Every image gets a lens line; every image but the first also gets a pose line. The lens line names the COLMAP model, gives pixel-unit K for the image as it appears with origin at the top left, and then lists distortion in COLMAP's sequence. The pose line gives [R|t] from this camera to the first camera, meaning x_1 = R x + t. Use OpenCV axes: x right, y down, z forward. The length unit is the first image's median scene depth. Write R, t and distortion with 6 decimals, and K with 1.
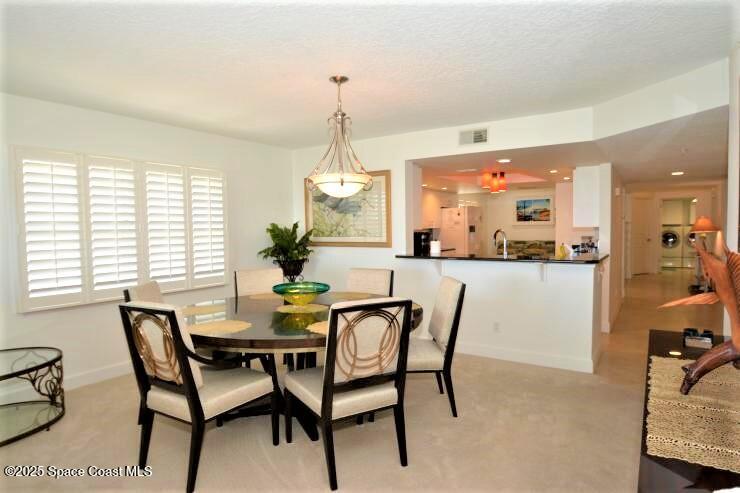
lens RADIAL K [[415.0, 0, 368.1], [0, 415.0, 245.3], [0, 0, 1]] dist [0.002330, 0.000091]
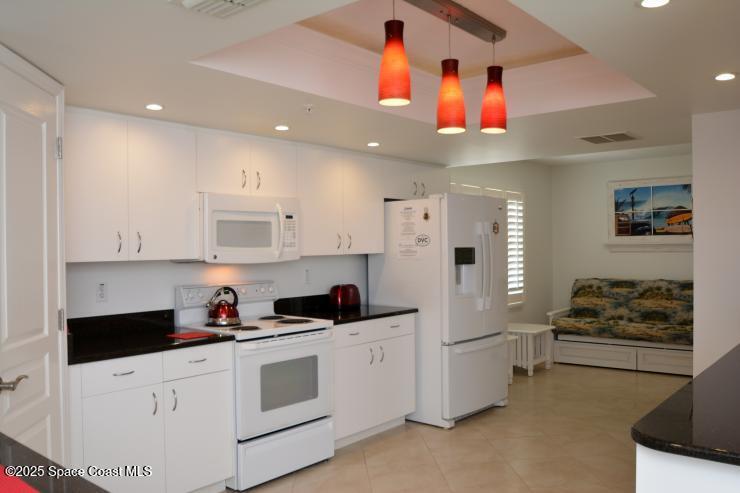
lens RADIAL K [[616.7, 0, 371.4], [0, 616.7, 249.8], [0, 0, 1]] dist [-0.010968, -0.002767]
pose [[0.996035, 0.001093, -0.088959, 0.161104], [-0.004233, 0.999374, -0.035121, -0.018897], [0.088865, 0.035358, 0.995416, 0.331370]]
